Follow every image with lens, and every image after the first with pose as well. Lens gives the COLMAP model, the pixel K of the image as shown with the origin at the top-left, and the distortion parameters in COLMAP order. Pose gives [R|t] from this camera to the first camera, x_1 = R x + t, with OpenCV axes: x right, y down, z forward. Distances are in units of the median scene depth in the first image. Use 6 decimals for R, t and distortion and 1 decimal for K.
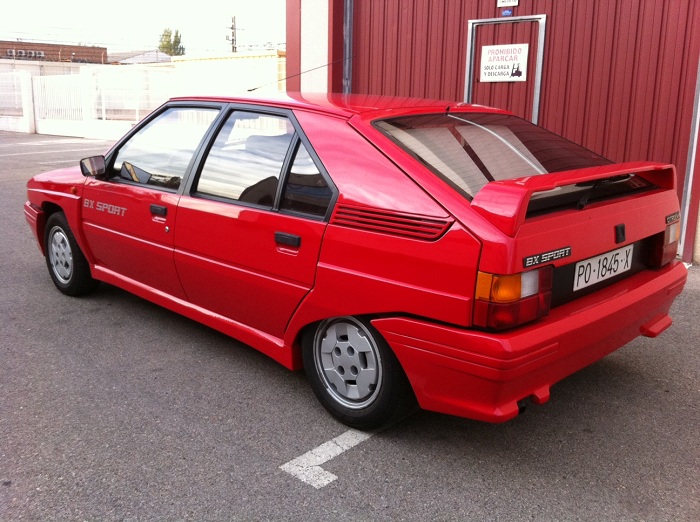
lens RADIAL K [[709.3, 0, 350.0], [0, 709.3, 261.0], [0, 0, 1]] dist [0.061220, -0.232237]
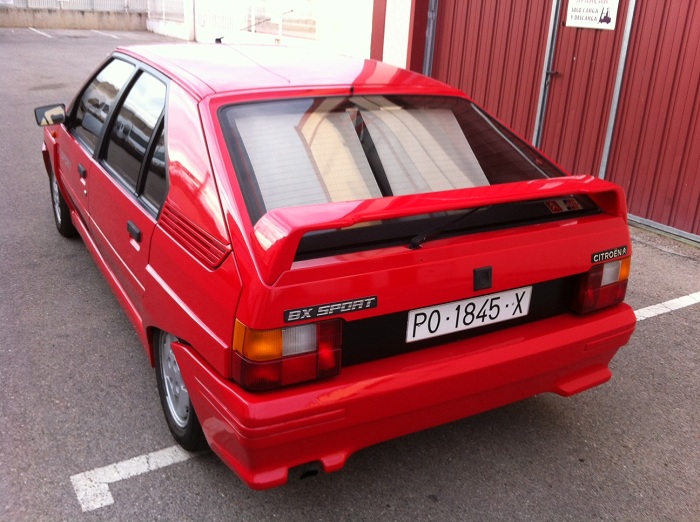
lens RADIAL K [[714.5, 0, 350.0], [0, 714.5, 261.0], [0, 0, 1]] dist [0.044953, -0.188407]
pose [[0.962854, 0.130244, -0.236536, 0.334332], [-0.101026, 0.986122, 0.131747, -0.117163], [0.250413, -0.102957, 0.962649, 0.155598]]
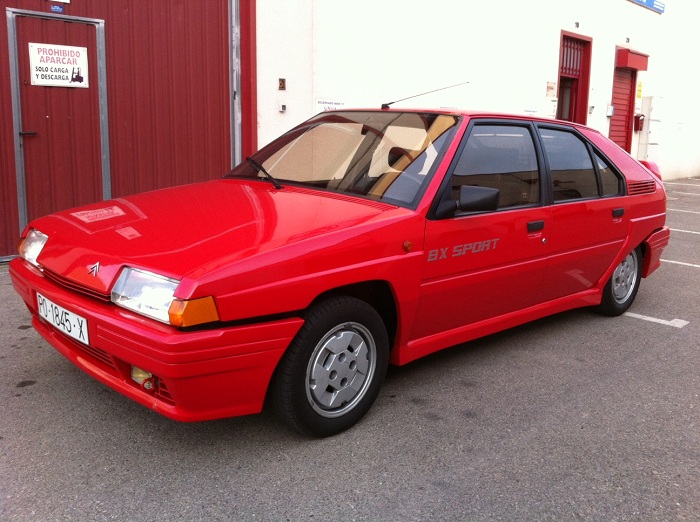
lens RADIAL K [[680.1, 0, 350.0], [0, 680.1, 261.0], [0, 0, 1]] dist [-0.005168, -0.003989]
pose [[-0.009220, -0.214094, 0.976770, -1.240868], [0.201385, 0.956399, 0.211530, -0.284350], [-0.979469, 0.198658, 0.034297, 1.249112]]
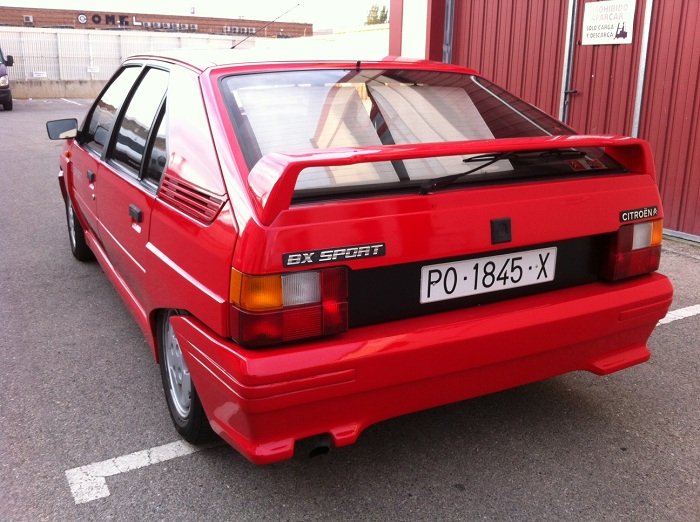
lens RADIAL K [[709.3, 0, 350.0], [0, 709.3, 261.0], [0, 0, 1]] dist [0.061220, -0.232237]
pose [[0.955010, 0.075591, -0.286779, 0.350191], [-0.066762, 0.996948, 0.040456, -0.021207], [0.288962, -0.019490, 0.957142, 0.200661]]
